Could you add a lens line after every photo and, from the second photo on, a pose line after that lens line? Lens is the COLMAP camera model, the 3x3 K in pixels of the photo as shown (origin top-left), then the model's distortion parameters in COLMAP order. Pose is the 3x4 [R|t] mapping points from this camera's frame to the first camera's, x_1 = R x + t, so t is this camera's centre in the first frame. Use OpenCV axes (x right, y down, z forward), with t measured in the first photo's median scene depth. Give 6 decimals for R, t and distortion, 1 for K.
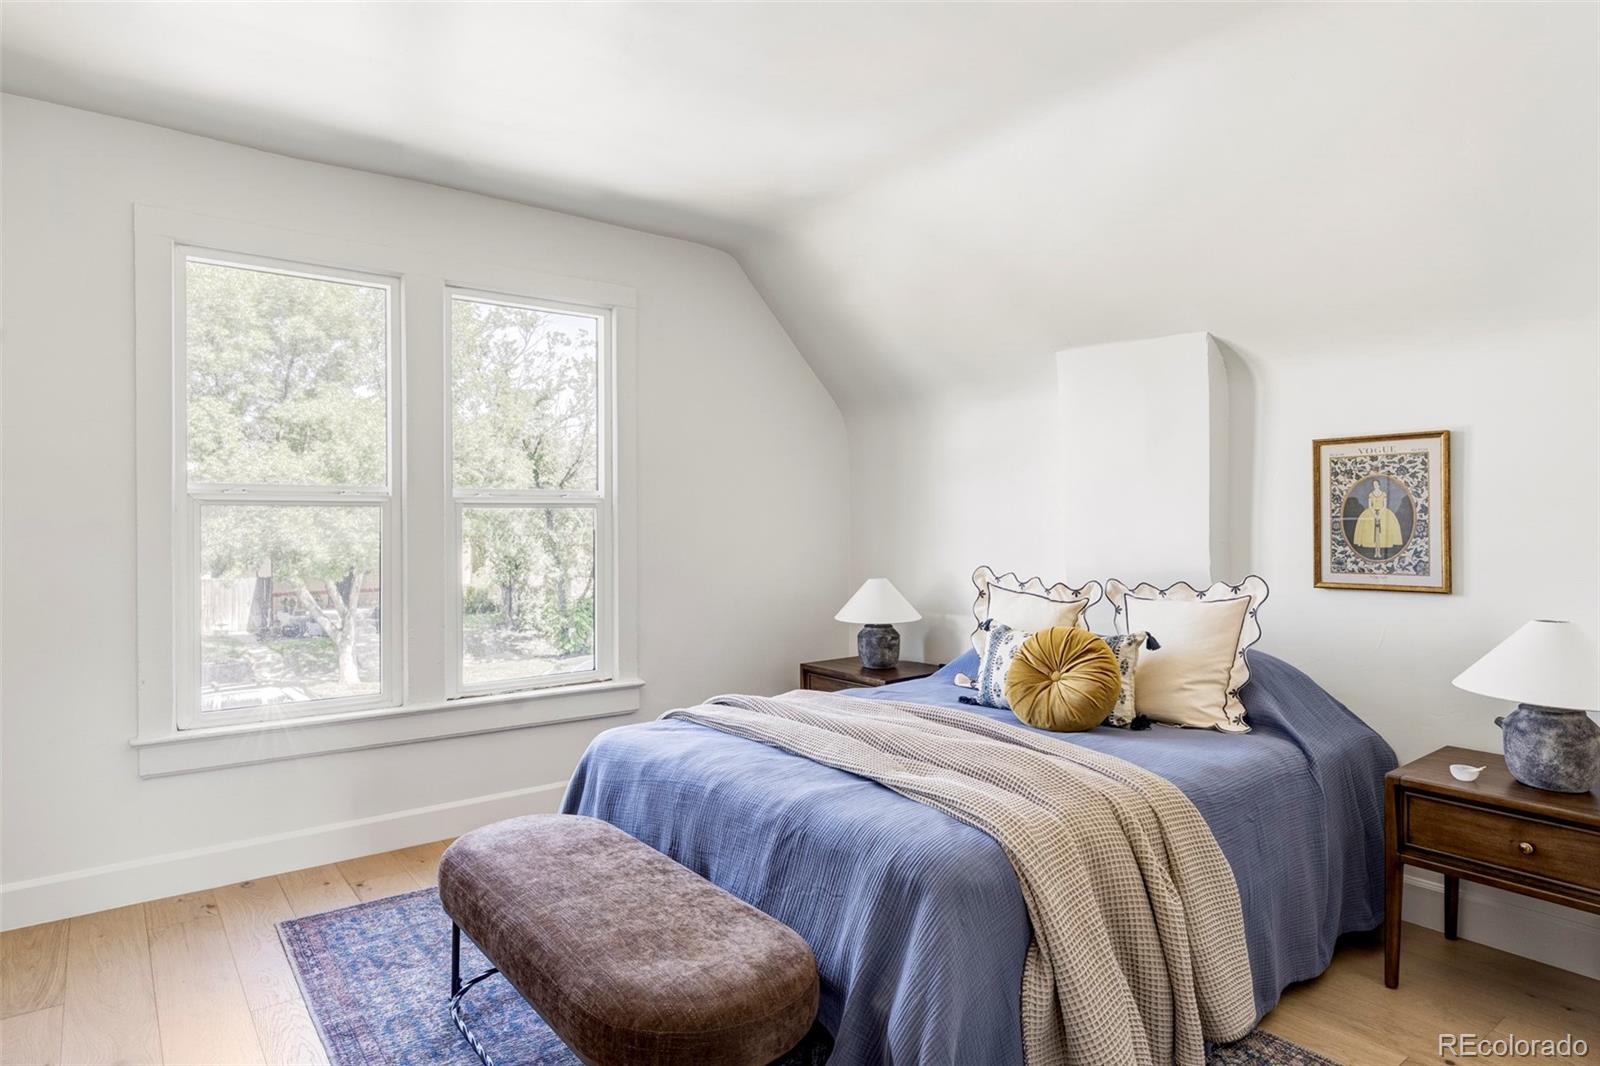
lens RADIAL K [[917.3, 0, 797.9], [0, 917.3, 533.6], [0, 0, 1]] dist [-0.001436, 0.002809]
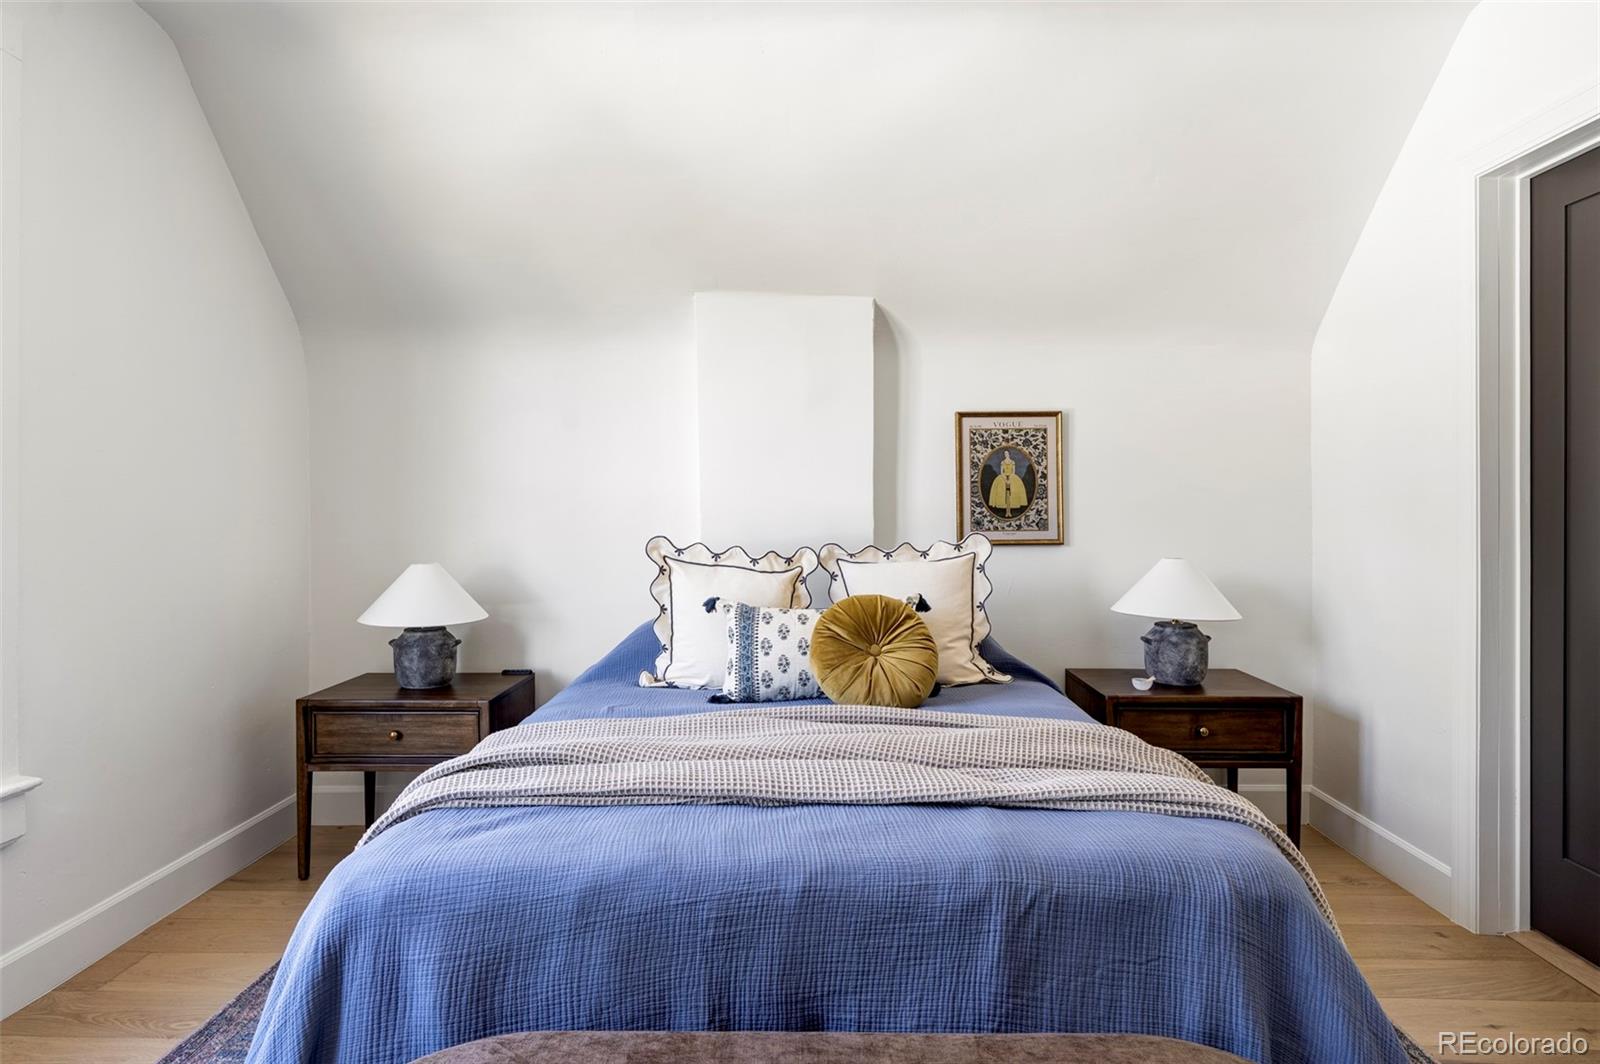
lens RADIAL K [[917.3, 0, 797.9], [0, 917.3, 514.3], [0, 0, 1]] dist [-0.001436, 0.002809]
pose [[0.623205, -0.002413, 0.782055, -0.443892], [0.011109, 0.999922, -0.005767, 0.026784], [-0.781979, 0.012282, 0.623183, 0.483041]]
